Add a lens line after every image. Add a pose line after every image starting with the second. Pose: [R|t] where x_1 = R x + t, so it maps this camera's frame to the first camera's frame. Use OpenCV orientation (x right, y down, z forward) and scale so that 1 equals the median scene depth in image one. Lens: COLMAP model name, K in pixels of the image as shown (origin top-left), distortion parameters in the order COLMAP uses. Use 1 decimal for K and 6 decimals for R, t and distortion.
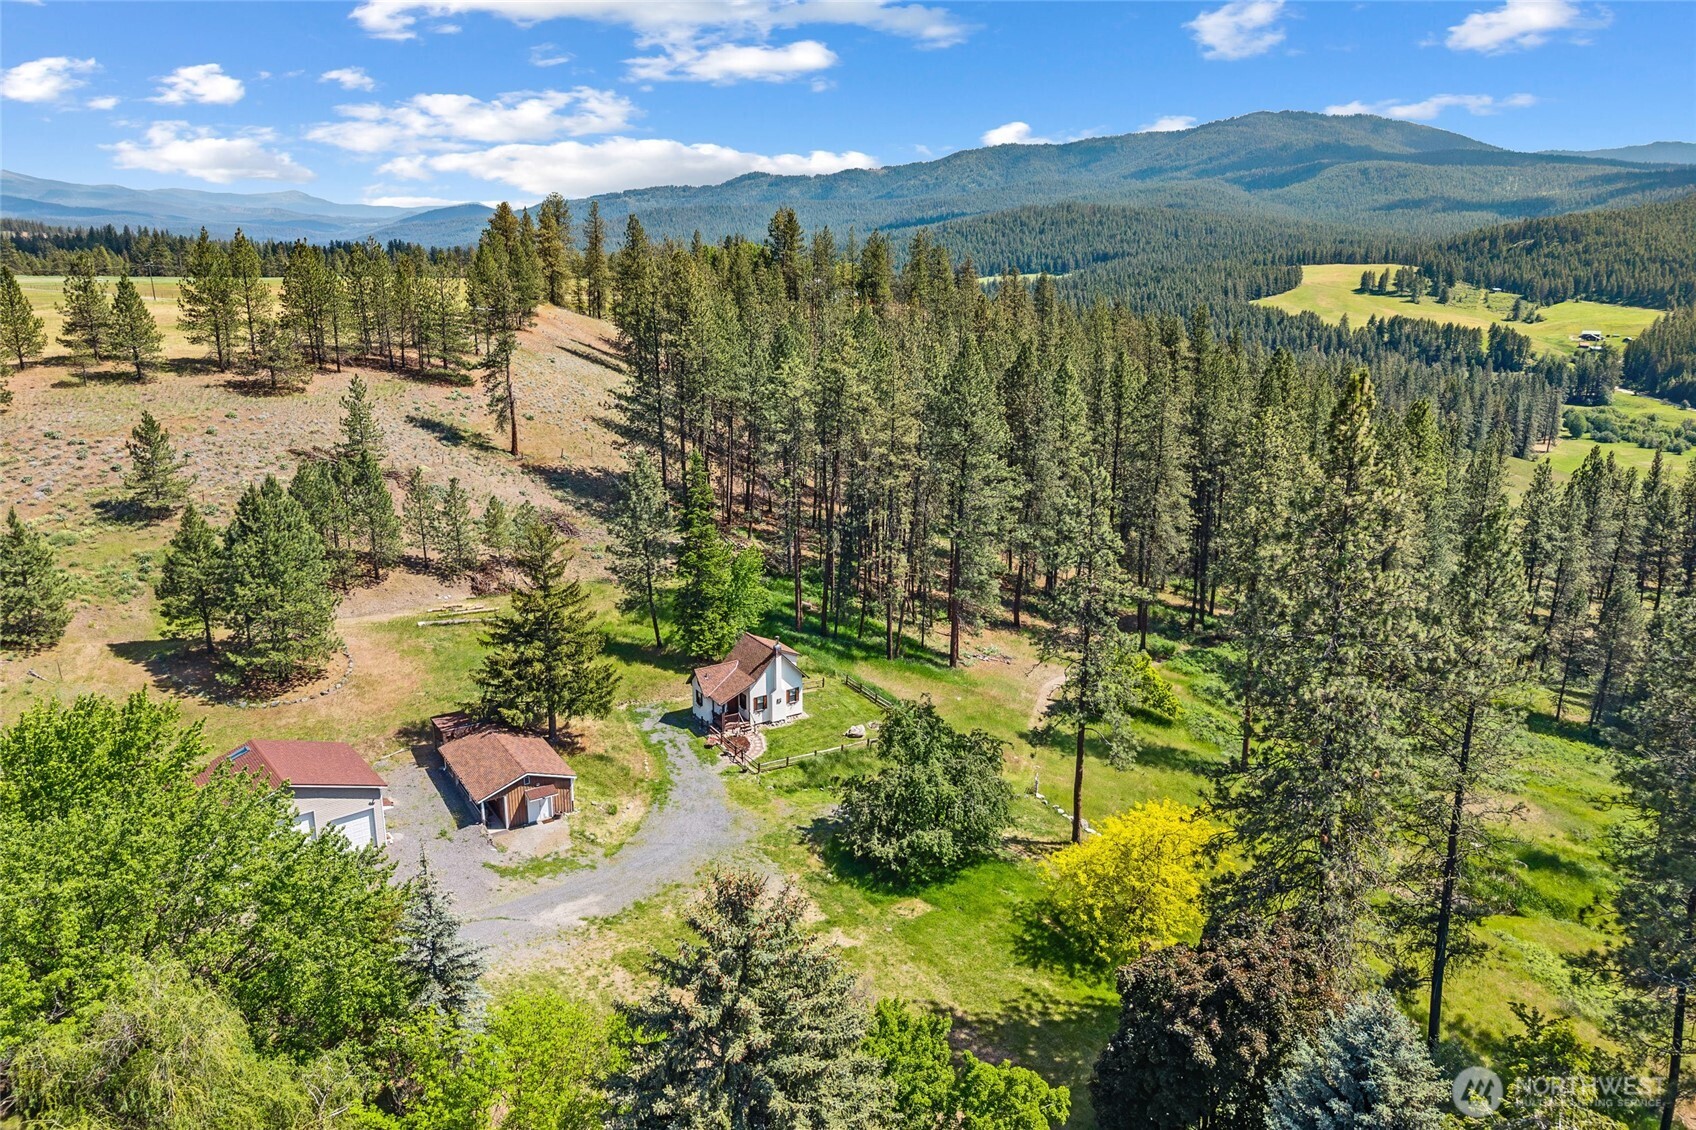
lens RADIAL K [[1120.9, 0, 855.2], [0, 1120.9, 560.5], [0, 0, 1]] dist [0.052564, -0.053751]
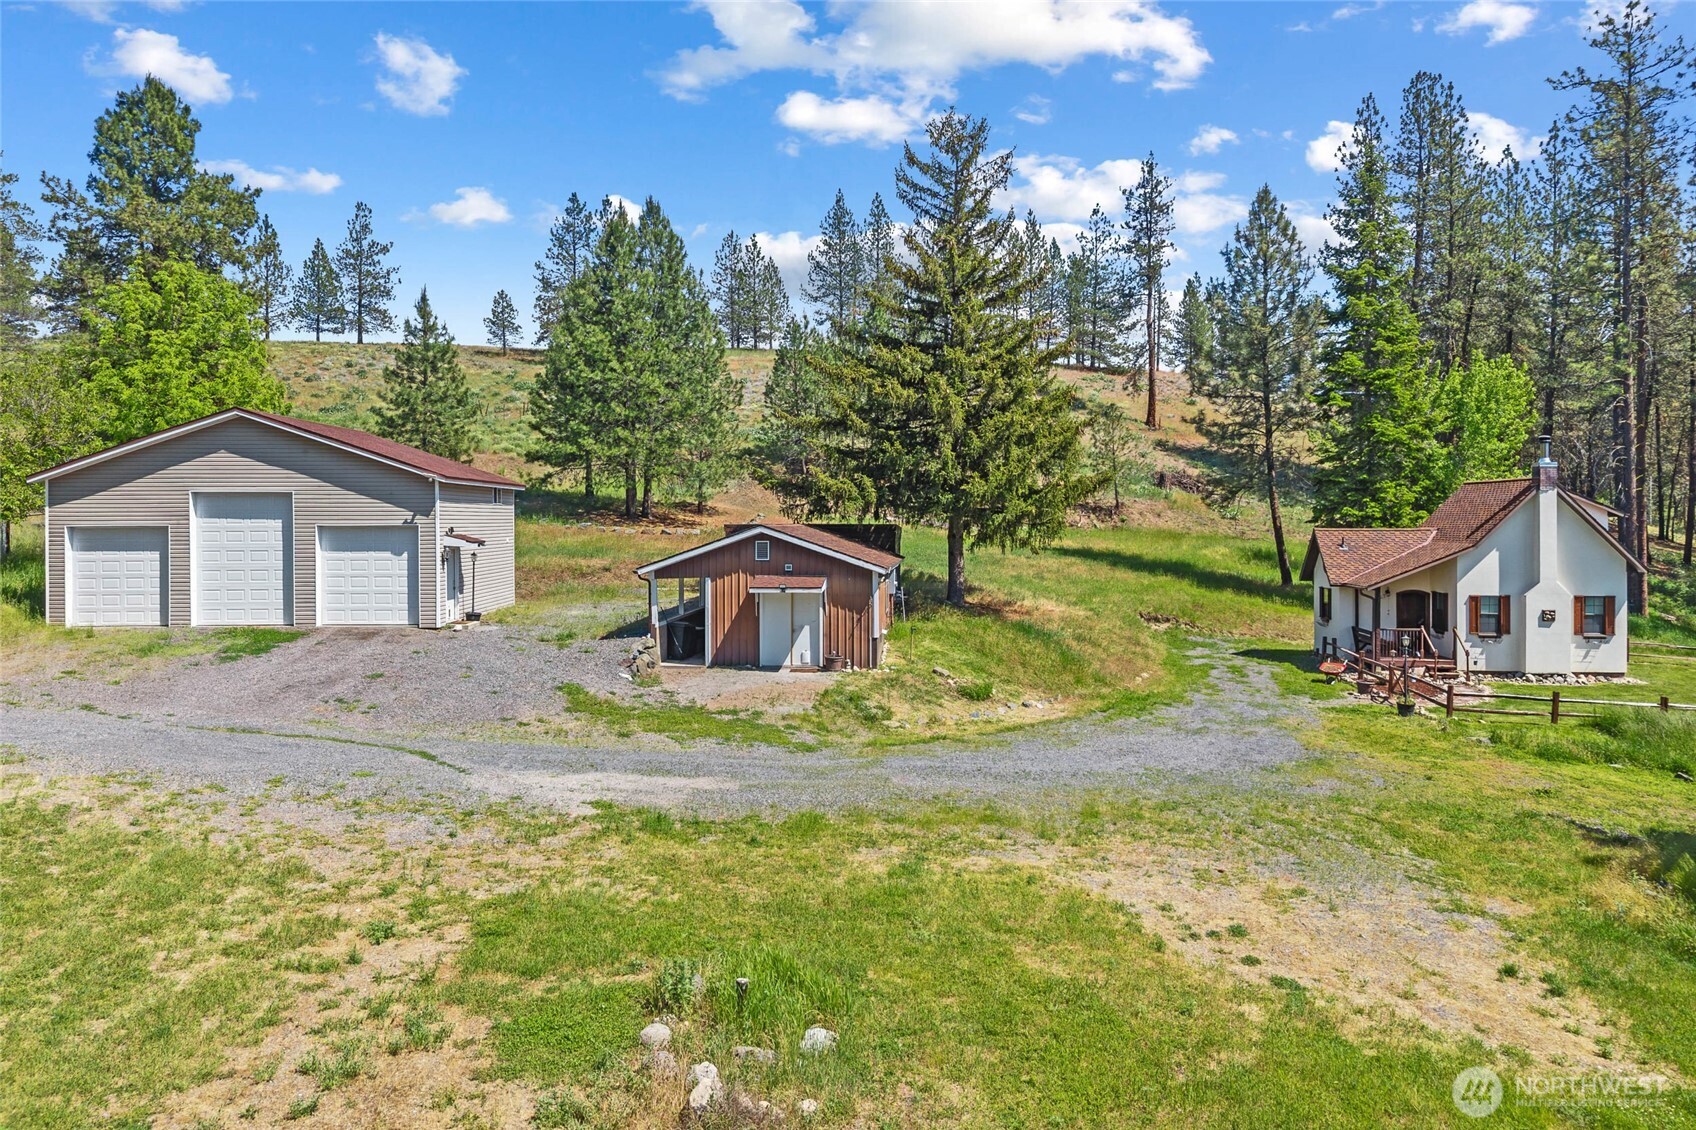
lens RADIAL K [[1120.9, 0, 855.2], [0, 1120.9, 560.5], [0, 0, 1]] dist [0.052564, -0.053751]
pose [[0.779010, 0.013206, -0.626872, -0.011347], [-0.161715, 0.970185, -0.180524, 0.210604], [0.605798, 0.242005, 0.757920, 0.568387]]
